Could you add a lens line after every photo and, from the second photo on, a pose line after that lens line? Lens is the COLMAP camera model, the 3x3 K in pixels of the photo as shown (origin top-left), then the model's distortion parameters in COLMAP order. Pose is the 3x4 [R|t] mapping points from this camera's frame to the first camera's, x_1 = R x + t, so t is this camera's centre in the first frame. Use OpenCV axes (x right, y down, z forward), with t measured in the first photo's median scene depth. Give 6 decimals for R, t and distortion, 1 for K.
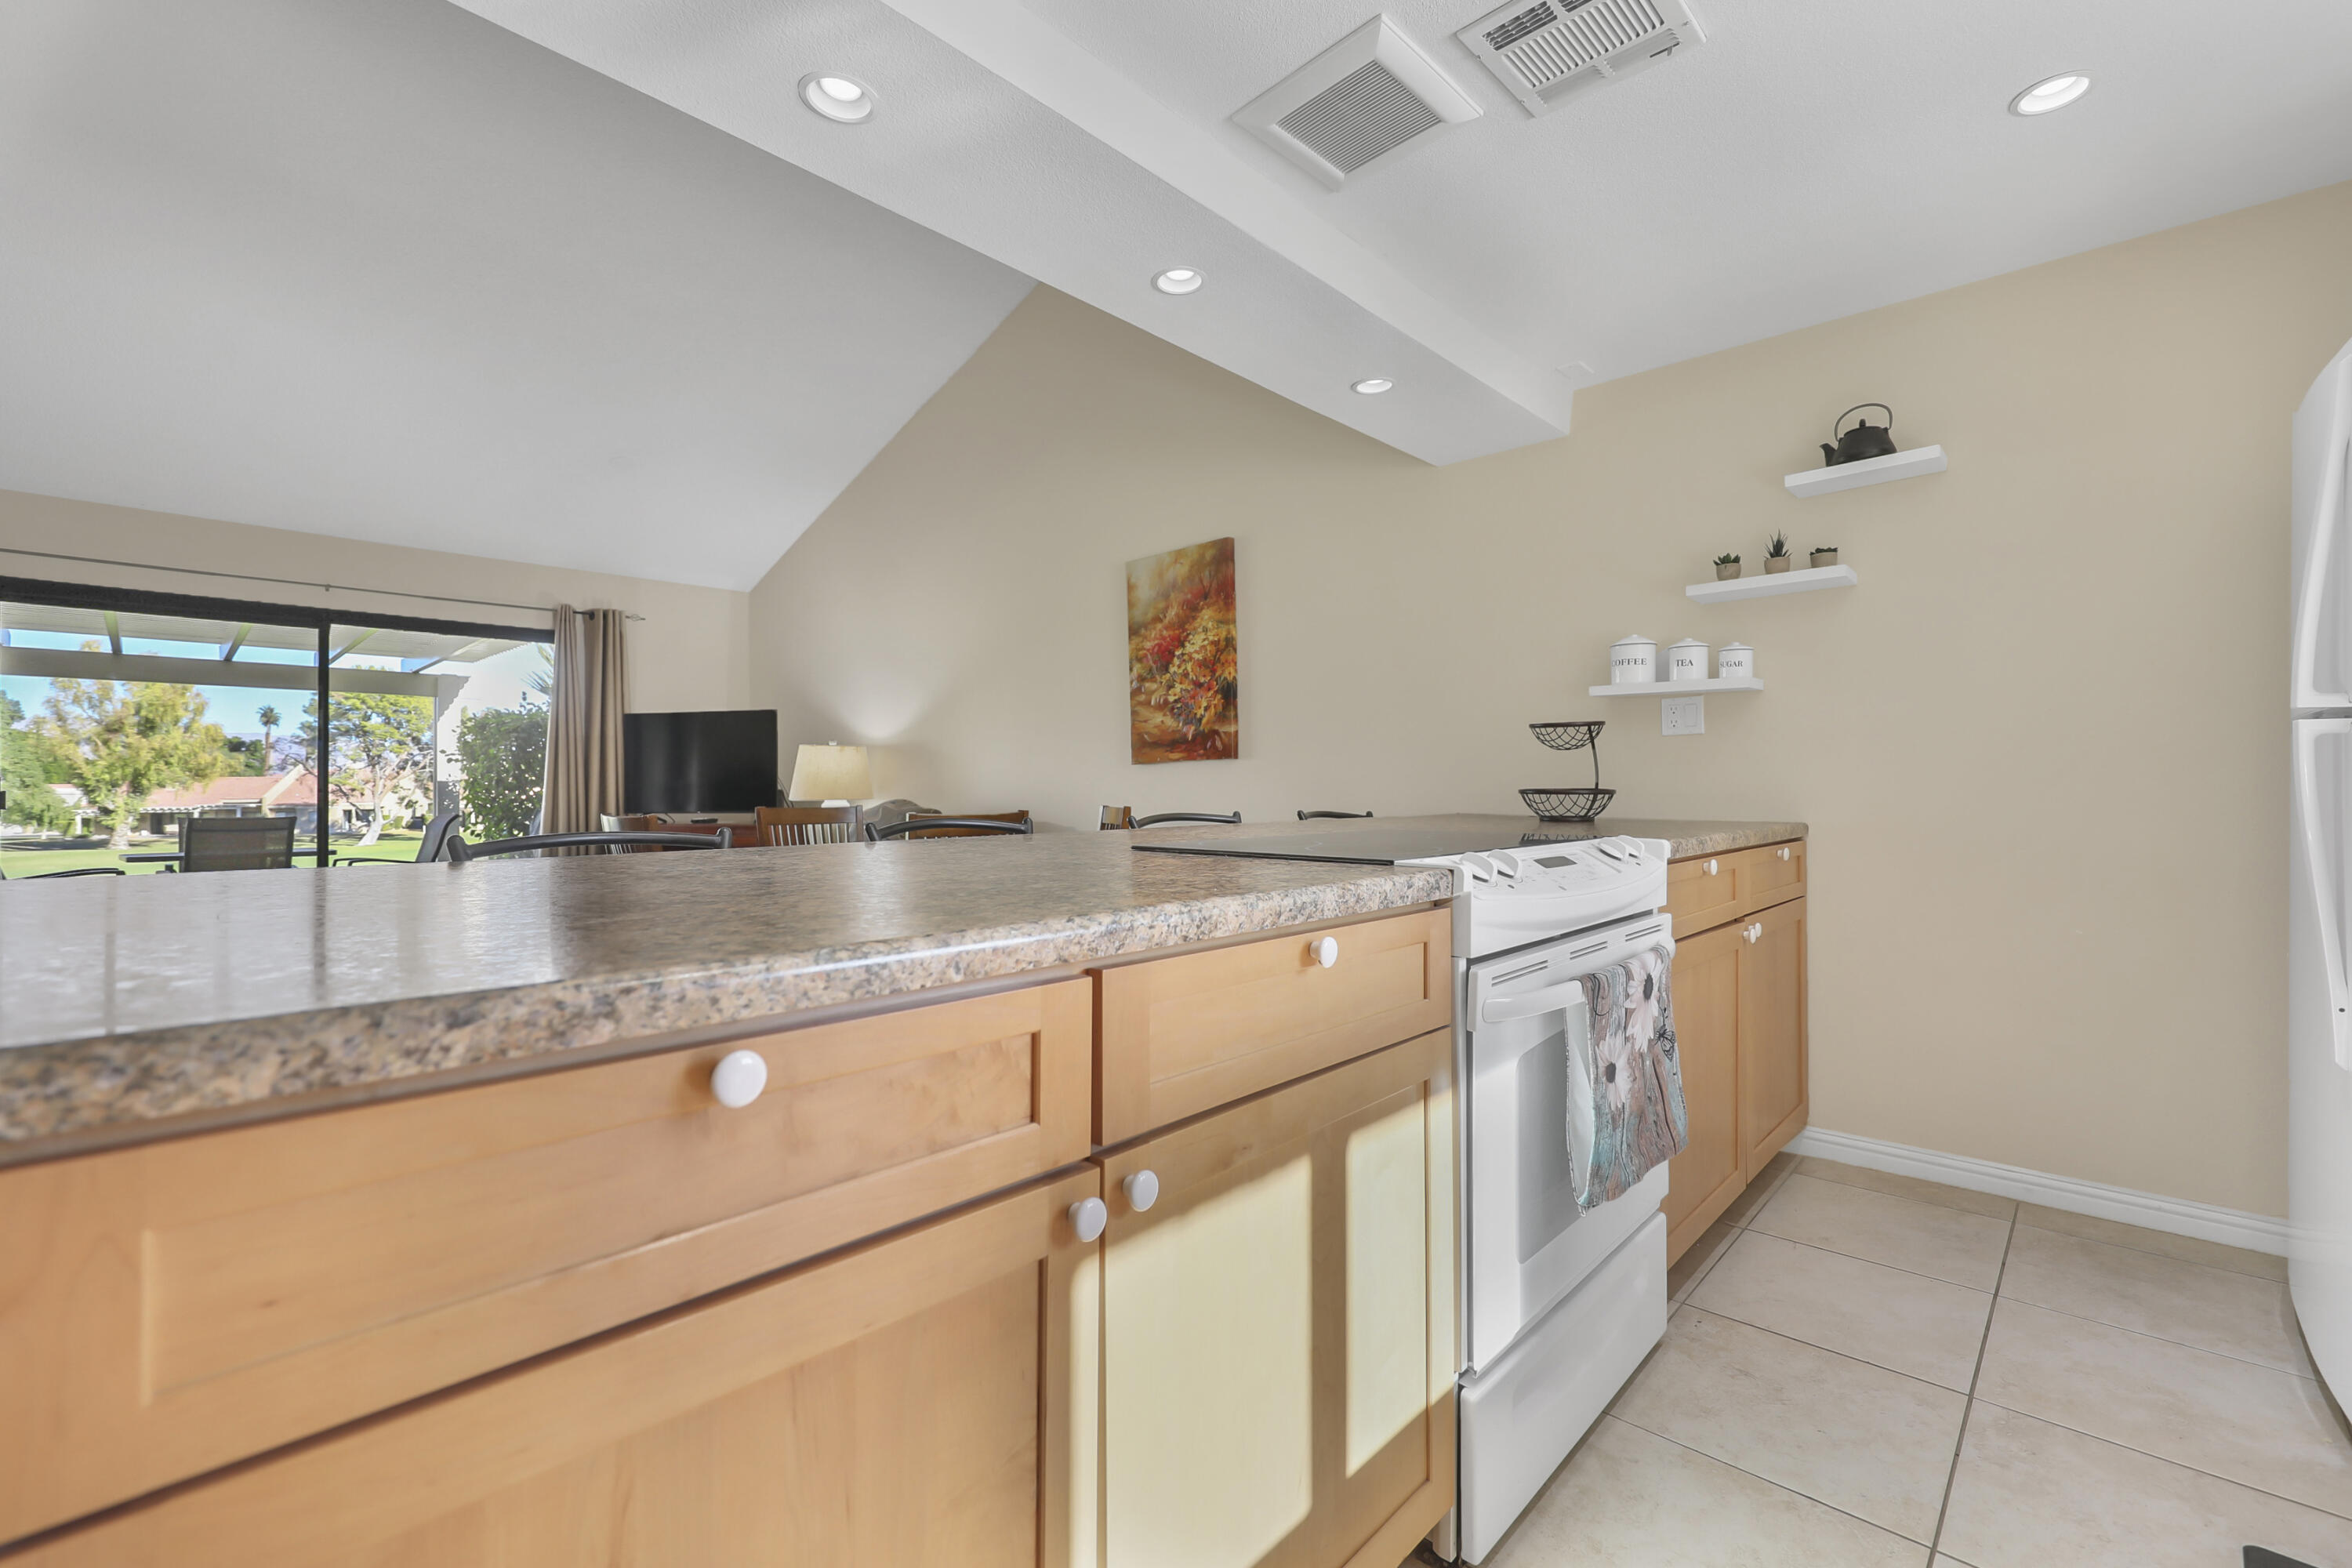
lens RADIAL K [[971.2, 0, 1180.2], [0, 971.2, 778.6], [0, 0, 1]] dist [-0.001548, -0.000058]
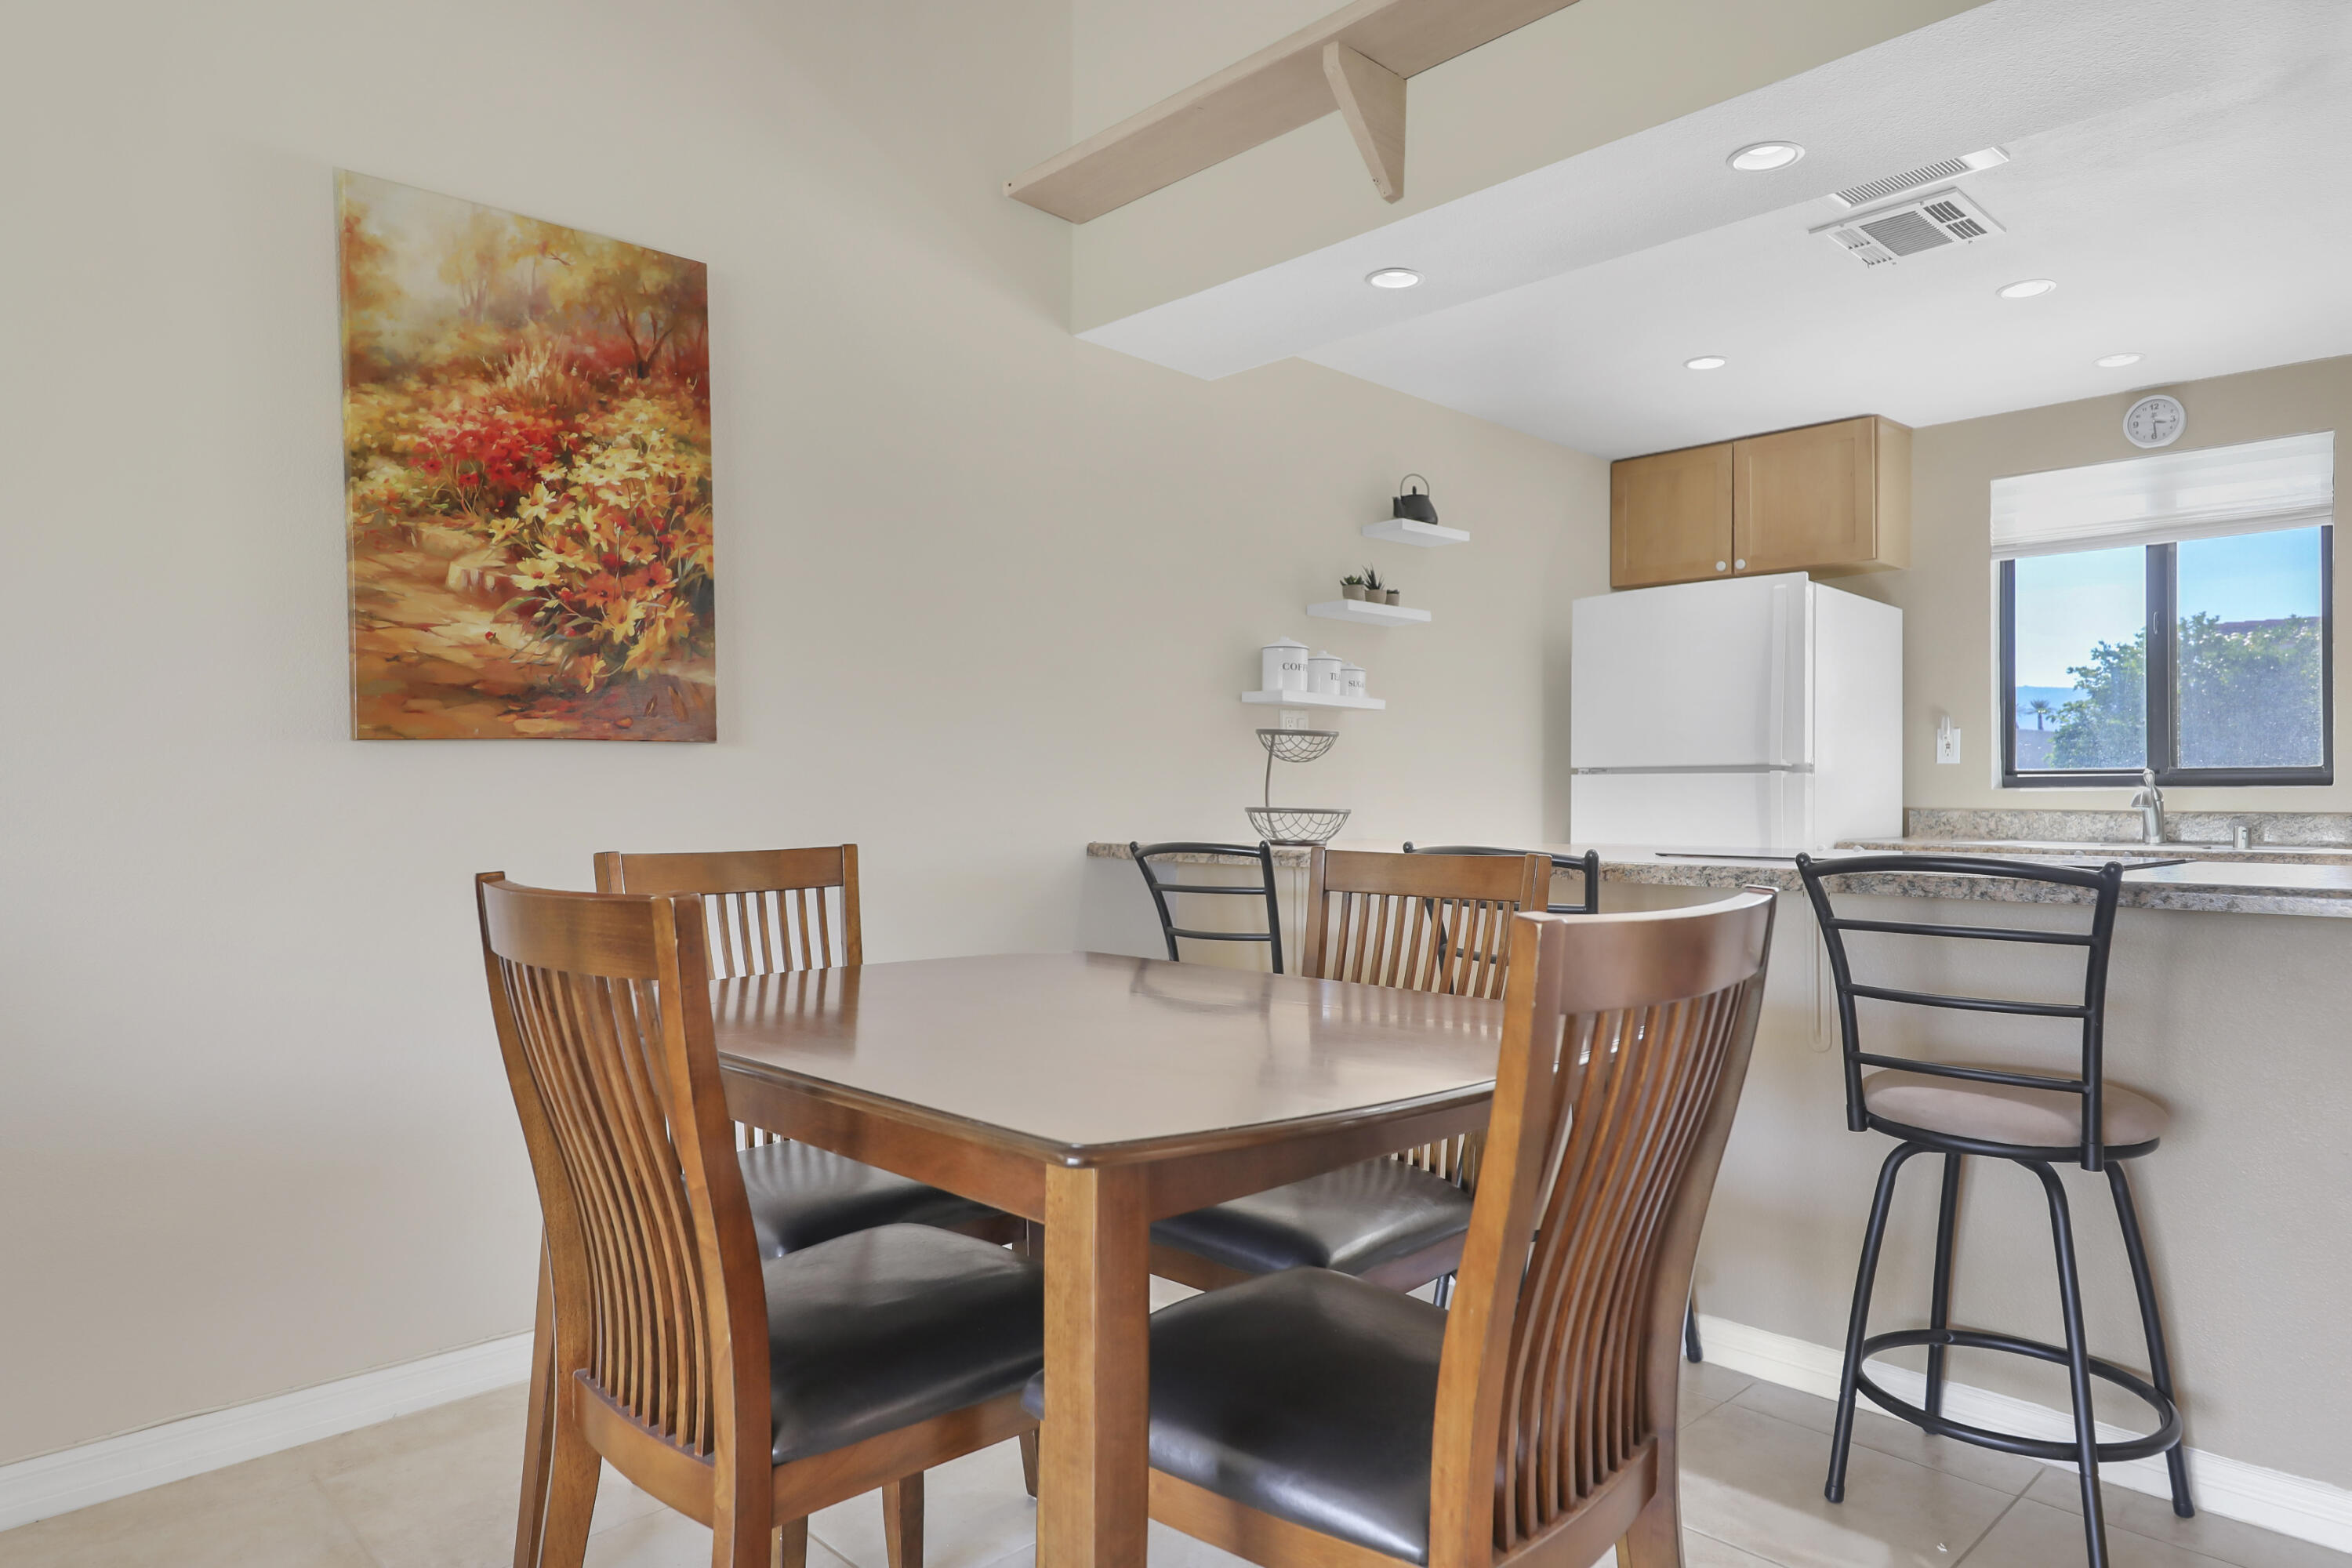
lens RADIAL K [[1424.8, 0, 1174.9], [0, 1424.8, 793.0], [0, 0, 1]] dist [0.018458, -0.002121]
pose [[0.050498, 0.015214, 0.998608, -0.591059], [-0.004312, 0.999878, -0.015016, 0.012461], [-0.998715, -0.003547, 0.050557, 0.708272]]
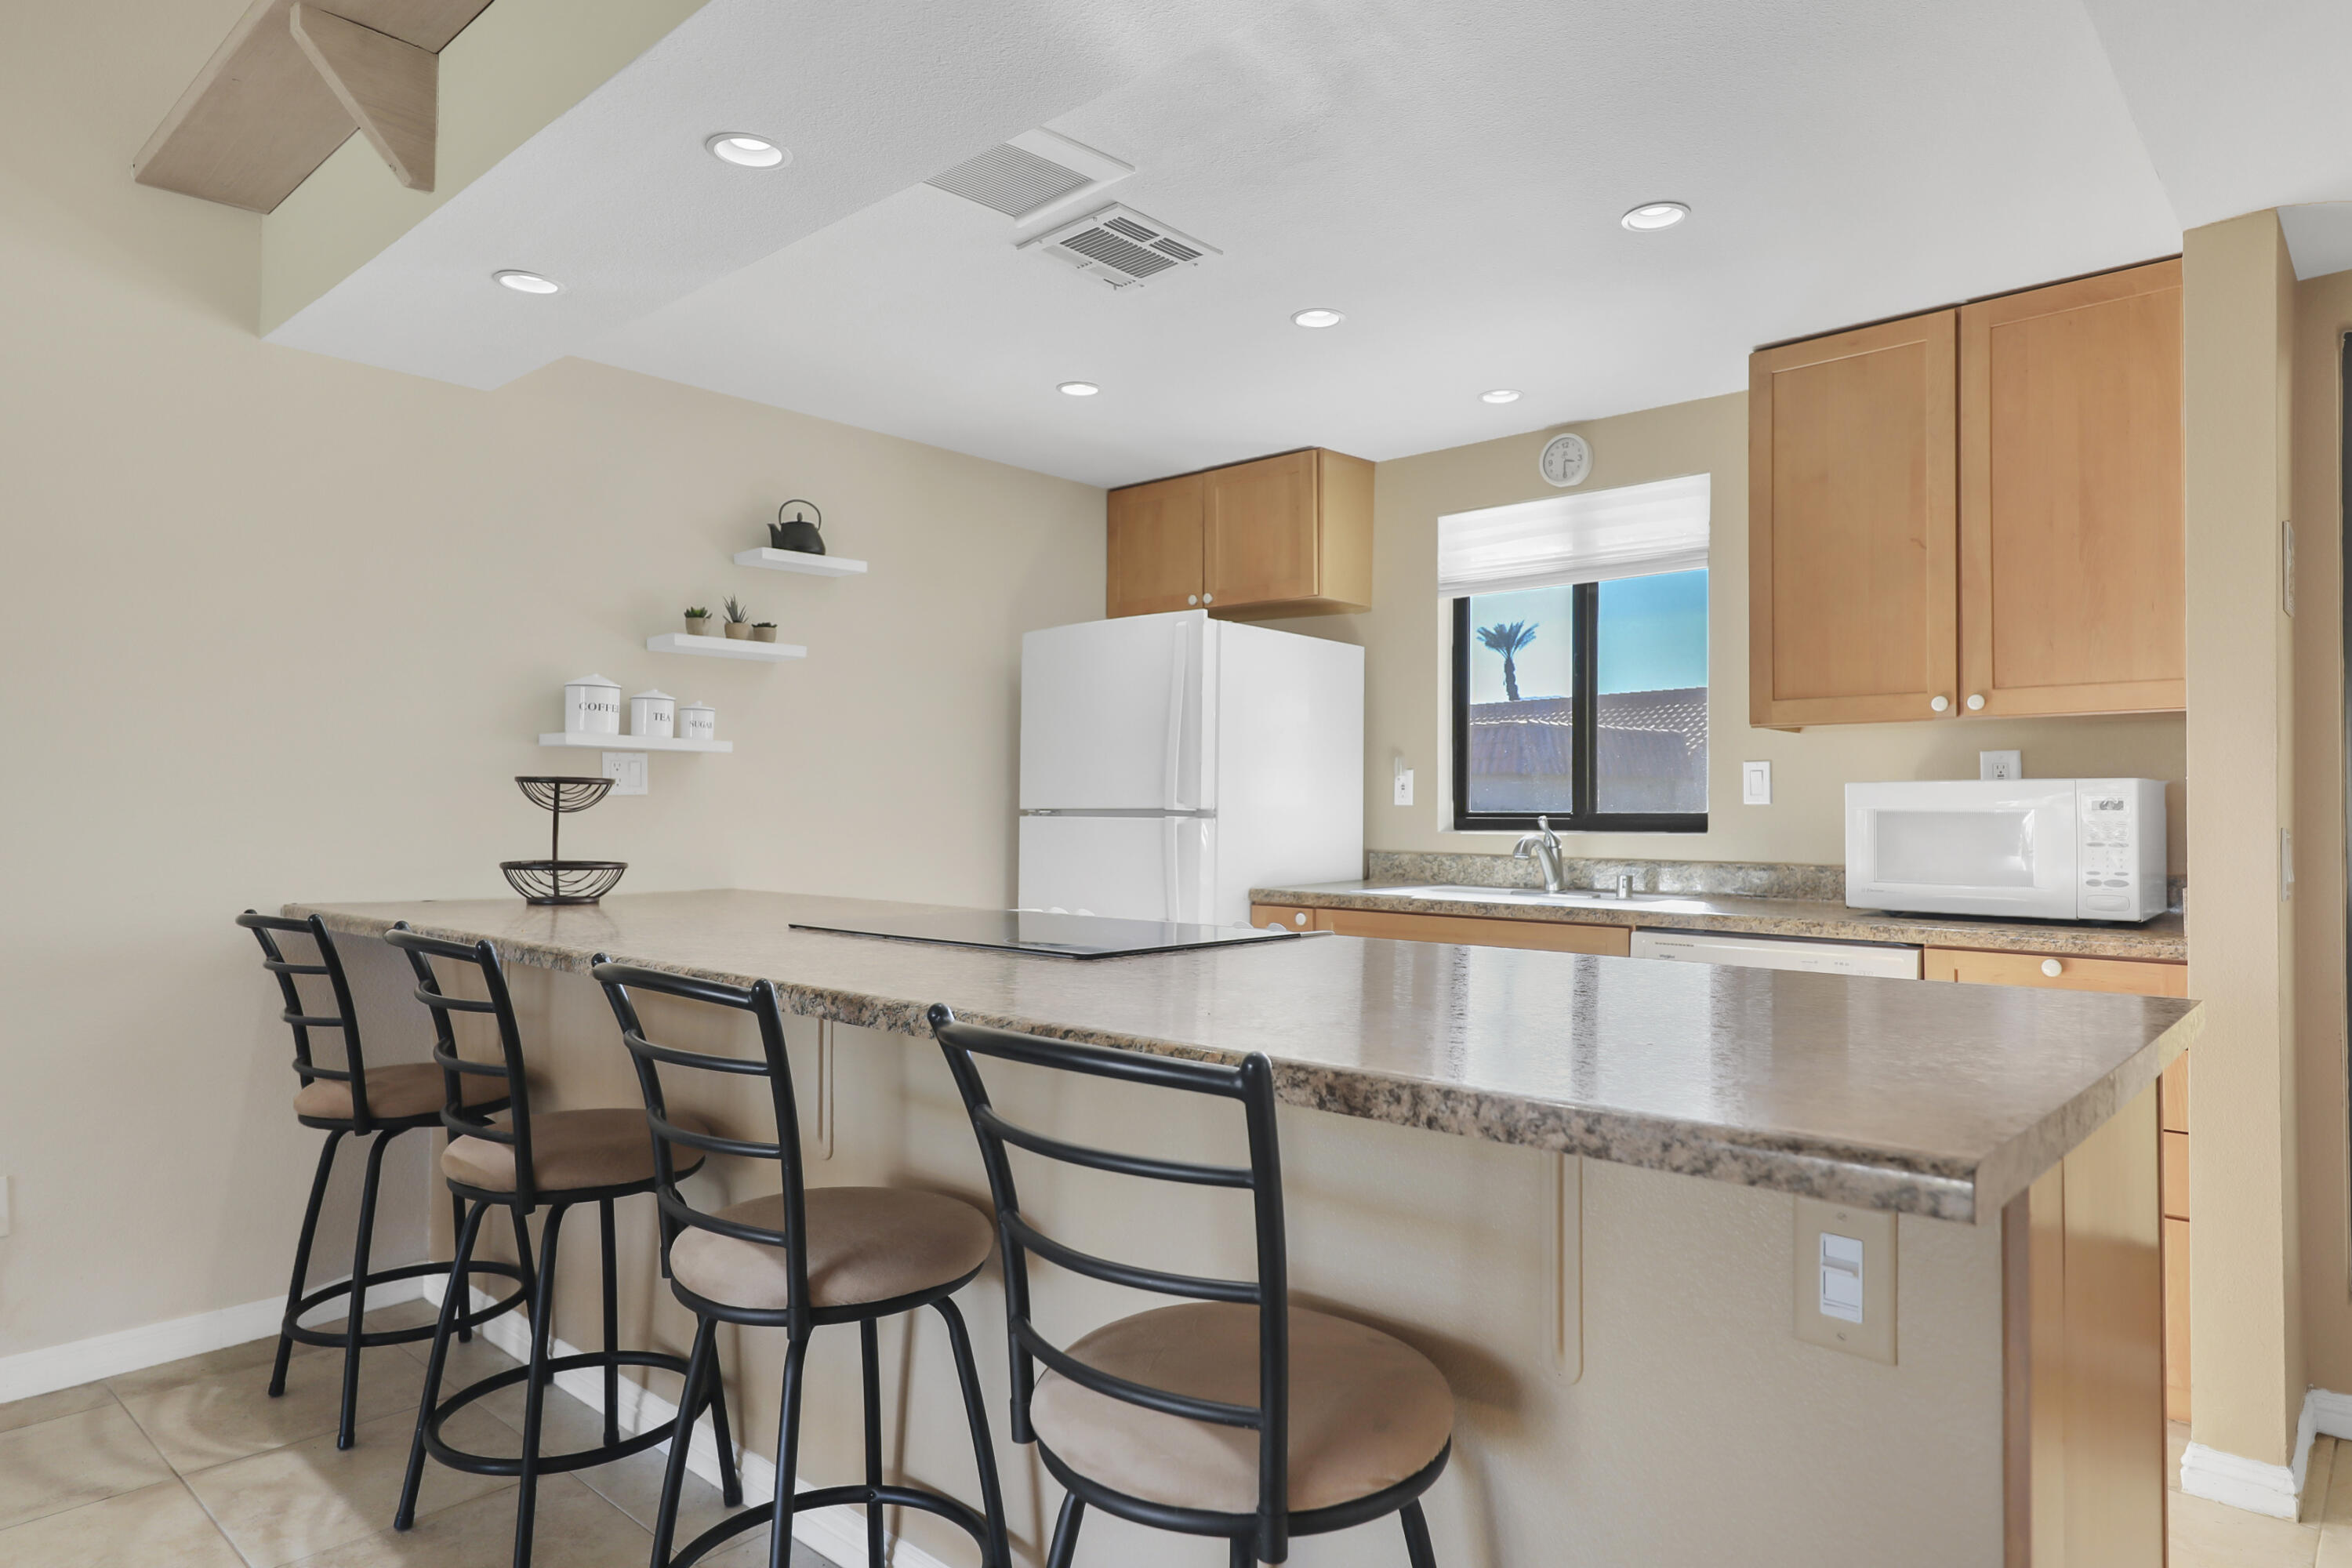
lens RADIAL K [[1382.9, 0, 1186.9], [0, 1382.9, 787.2], [0, 0, 1]] dist [0.018564, -0.001833]
pose [[-0.017018, 0.028013, 0.999463, -0.498200], [-0.002243, 0.999604, -0.028055, -0.013096], [-0.999853, -0.002719, -0.016948, 0.349431]]
